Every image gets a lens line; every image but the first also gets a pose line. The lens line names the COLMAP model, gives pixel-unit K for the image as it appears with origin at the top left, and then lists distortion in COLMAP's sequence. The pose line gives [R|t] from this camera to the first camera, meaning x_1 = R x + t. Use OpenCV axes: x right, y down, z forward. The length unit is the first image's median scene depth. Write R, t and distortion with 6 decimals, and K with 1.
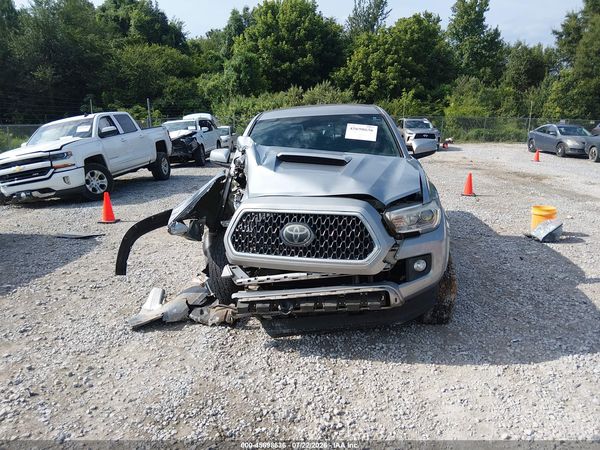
lens RADIAL K [[457.0, 0, 302.0], [0, 457.0, 225.1], [0, 0, 1]] dist [0.063791, -0.098020]
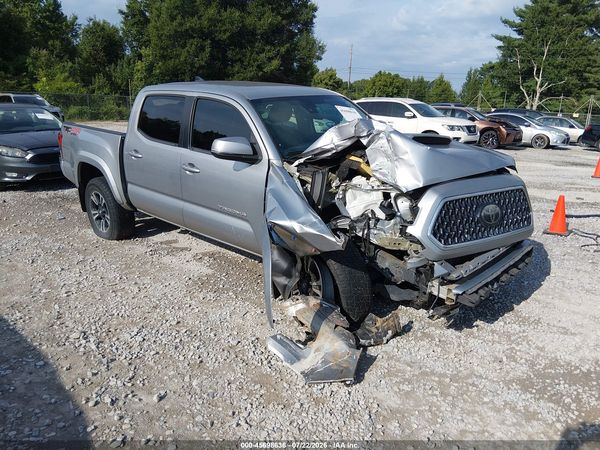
lens RADIAL K [[461.5, 0, 299.6], [0, 461.5, 223.0], [0, 0, 1]] dist [0.074484, -0.126394]
pose [[0.621649, -0.190622, 0.759747, -0.199995], [0.160648, 0.980345, 0.114522, -0.027734], [-0.766645, 0.050860, 0.640054, 0.123479]]
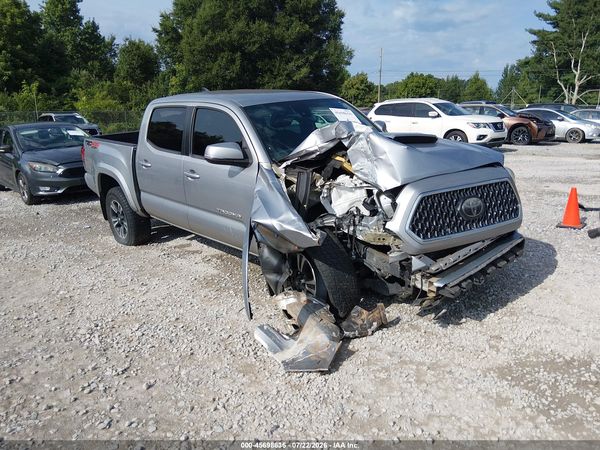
lens RADIAL K [[457.0, 0, 302.0], [0, 457.0, 225.1], [0, 0, 1]] dist [0.063791, -0.098020]
pose [[0.670865, -0.206485, 0.712252, -0.191945], [0.199715, 0.975274, 0.094627, -0.021846], [-0.714180, 0.078765, 0.695516, 0.102539]]
